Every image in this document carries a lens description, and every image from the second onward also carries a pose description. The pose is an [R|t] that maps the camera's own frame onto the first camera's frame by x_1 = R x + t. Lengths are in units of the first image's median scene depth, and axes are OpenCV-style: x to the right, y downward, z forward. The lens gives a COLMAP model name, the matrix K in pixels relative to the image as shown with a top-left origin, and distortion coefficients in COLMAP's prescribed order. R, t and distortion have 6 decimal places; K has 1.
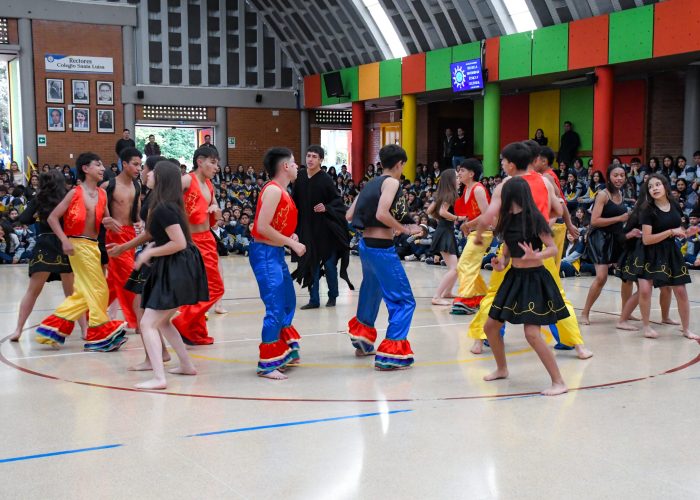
lens RADIAL K [[1060.6, 0, 350.0], [0, 1060.6, 250.0], [0, 0, 1]] dist [0.005725, 0.778164]
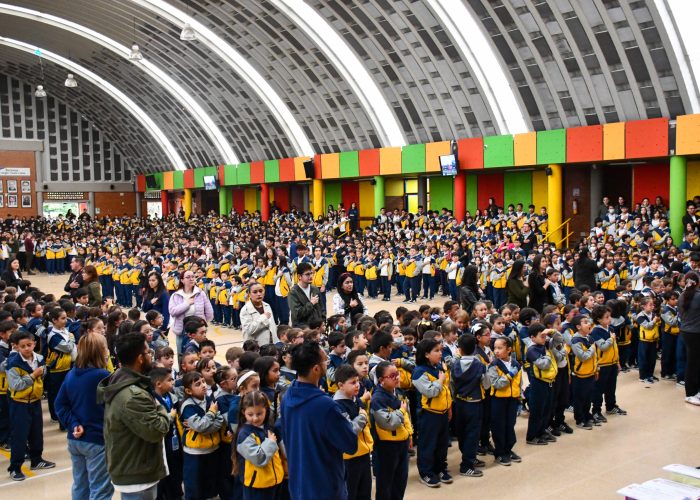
lens RADIAL K [[759.0, 0, 350.0], [0, 759.0, 250.0], [0, 0, 1]] dist [0.017273, 0.051108]
pose [[0.981547, -0.025825, 0.189467, 0.072858], [0.028263, 0.999549, -0.010175, -0.005147], [-0.189119, 0.015342, 0.981834, -0.423235]]
